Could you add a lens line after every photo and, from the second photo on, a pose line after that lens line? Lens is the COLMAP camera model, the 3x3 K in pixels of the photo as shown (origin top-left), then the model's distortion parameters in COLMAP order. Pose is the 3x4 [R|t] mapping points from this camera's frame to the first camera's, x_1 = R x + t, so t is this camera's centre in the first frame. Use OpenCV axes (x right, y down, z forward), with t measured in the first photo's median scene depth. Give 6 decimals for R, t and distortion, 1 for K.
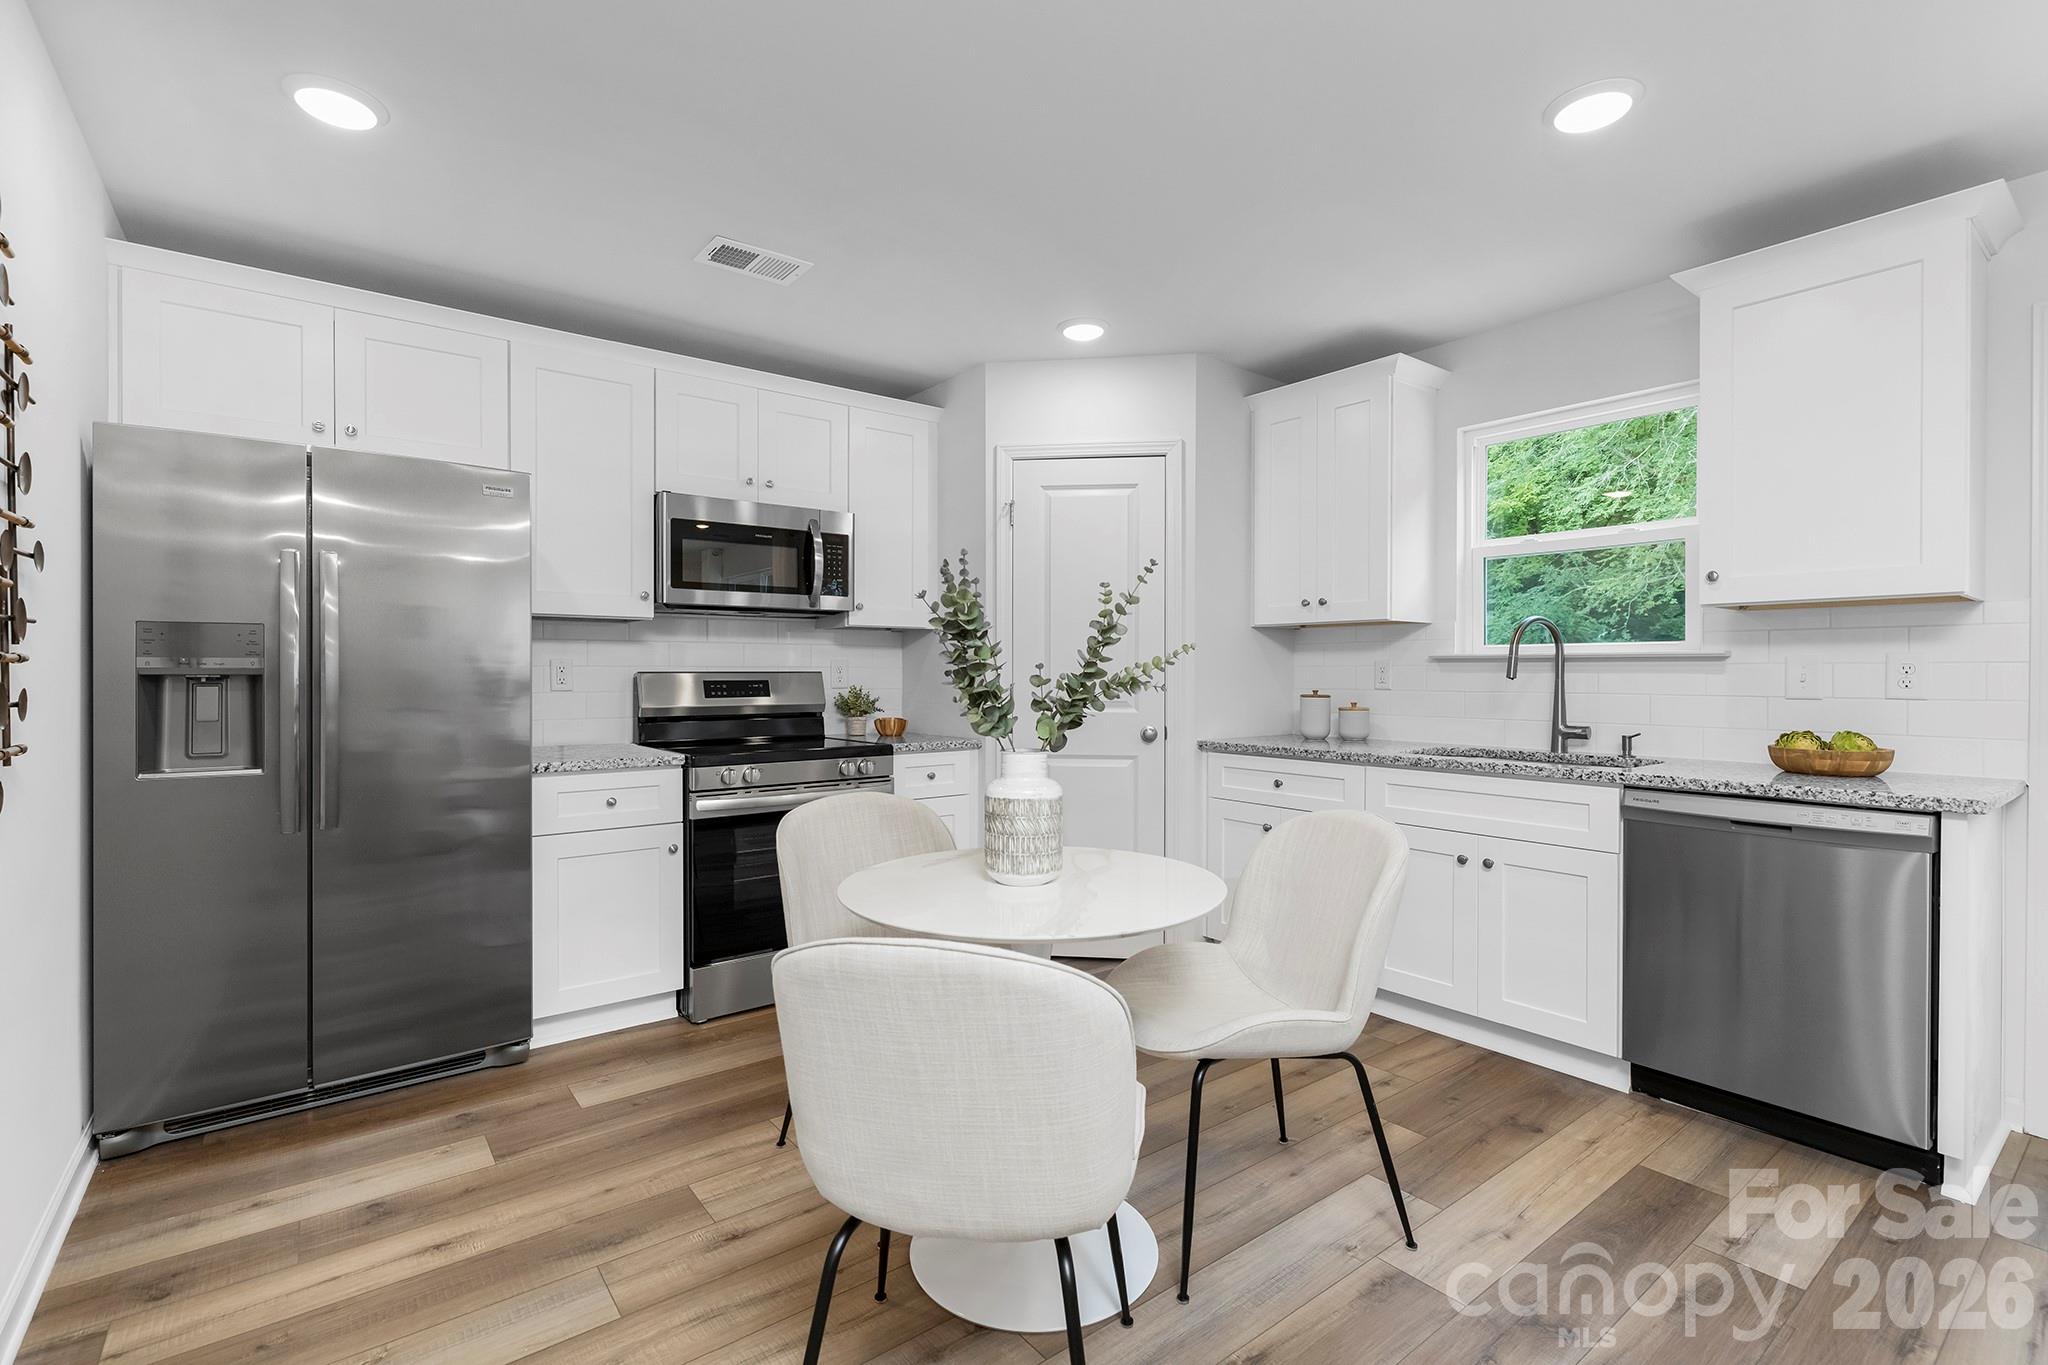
lens RADIAL K [[918.0, 0, 1024.0], [0, 918.0, 682.5], [0, 0, 1]] dist [0.001124, 0.000564]
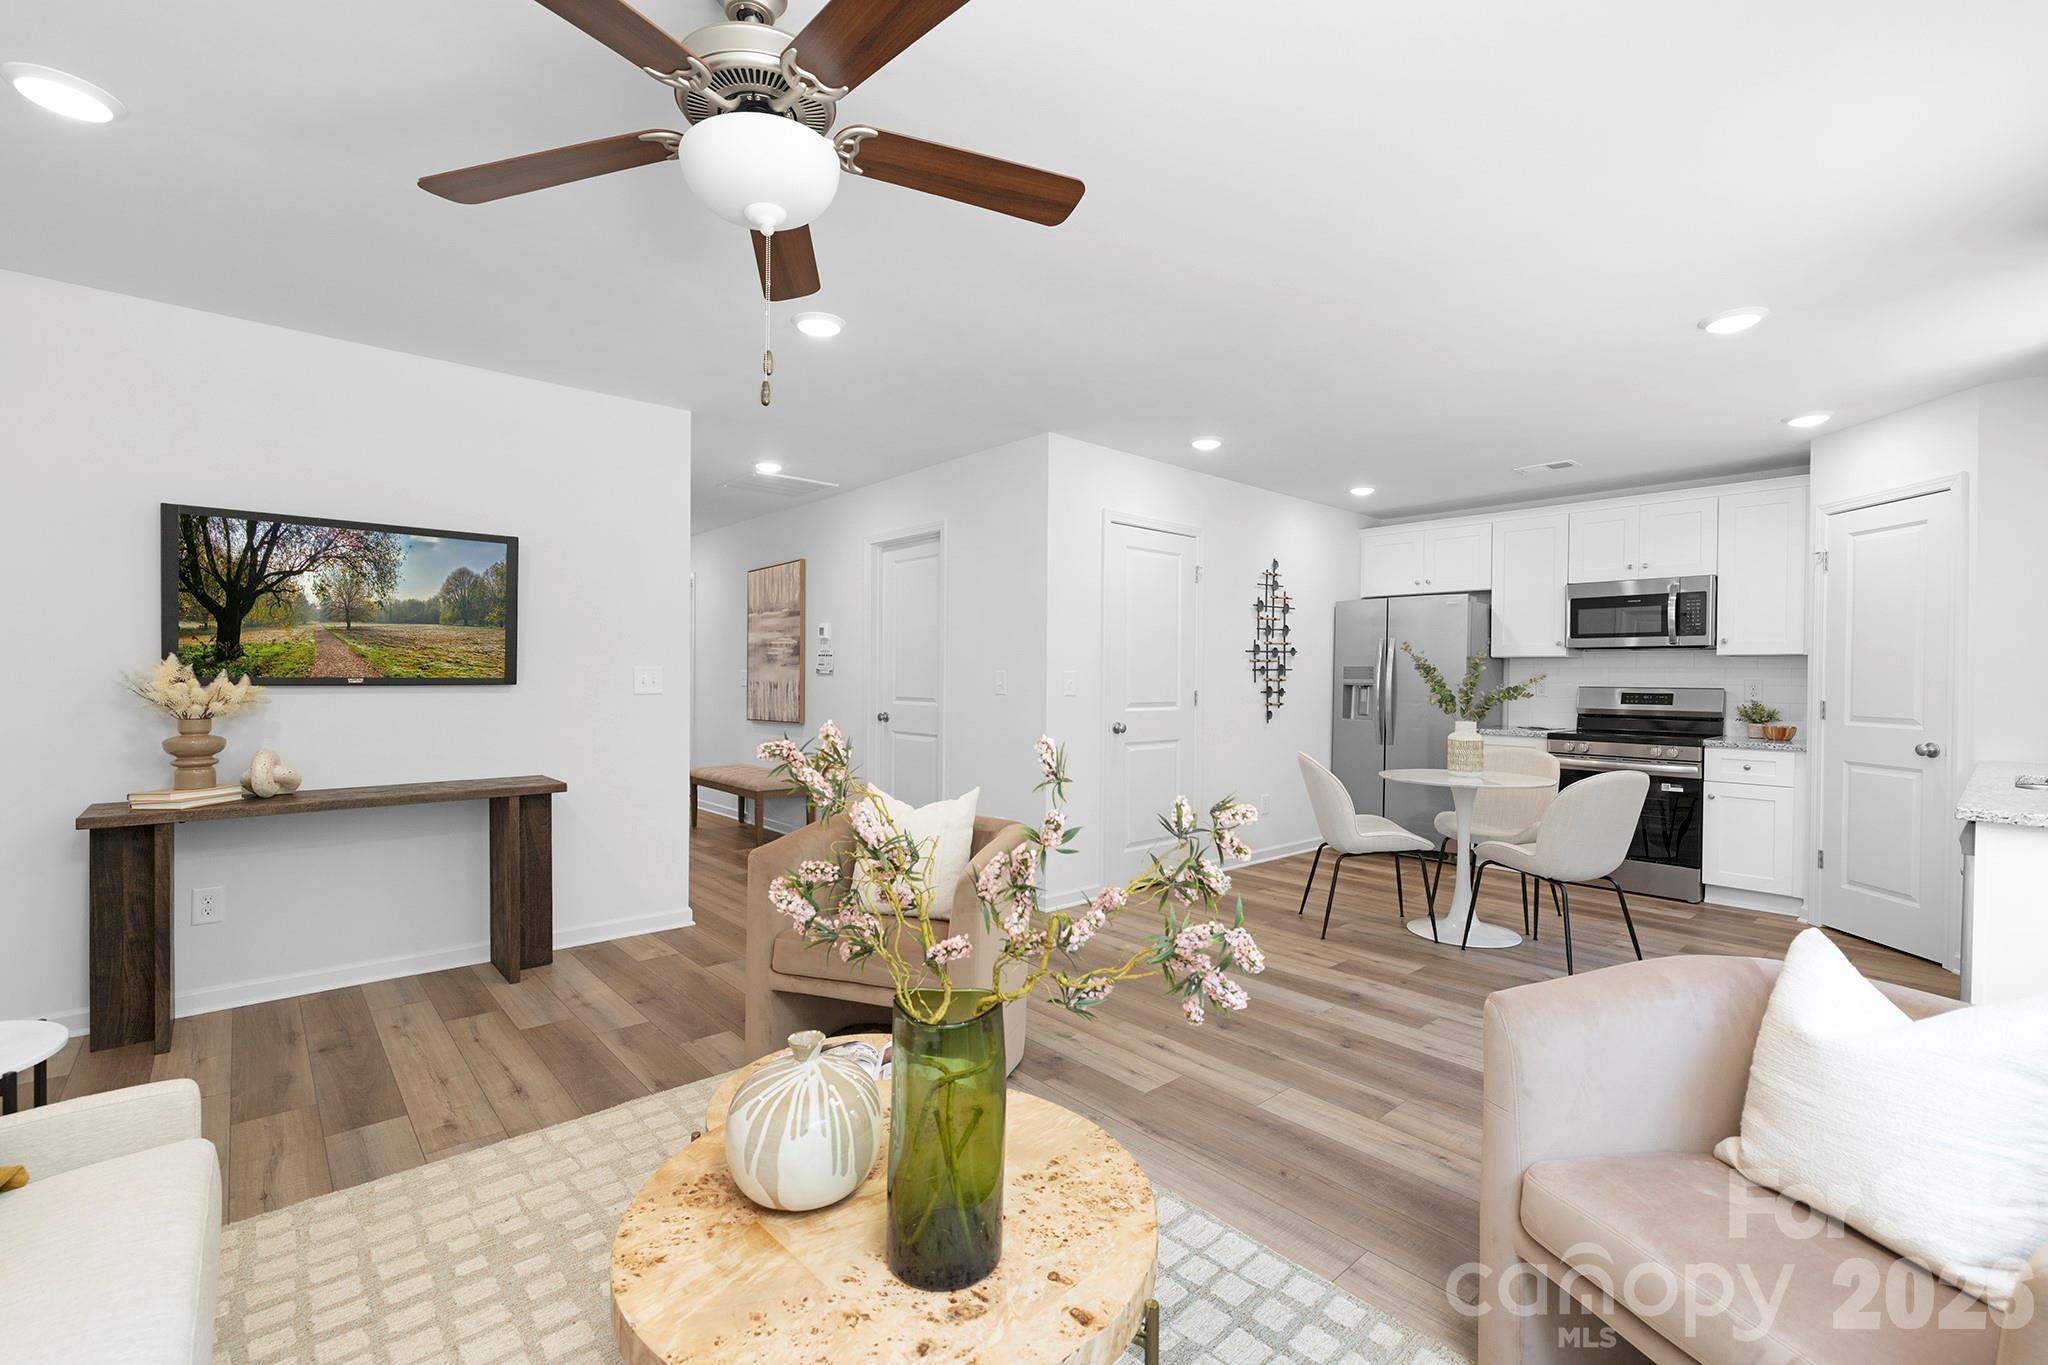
lens RADIAL K [[877.5, 0, 1009.2], [0, 877.5, 677.2], [0, 0, 1]] dist [0.000162, -0.000013]
pose [[0.054502, 0.002454, -0.998511, 1.206762], [-0.019844, 0.999802, 0.001374, -0.010924], [0.998316, 0.019739, 0.054540, -0.149841]]
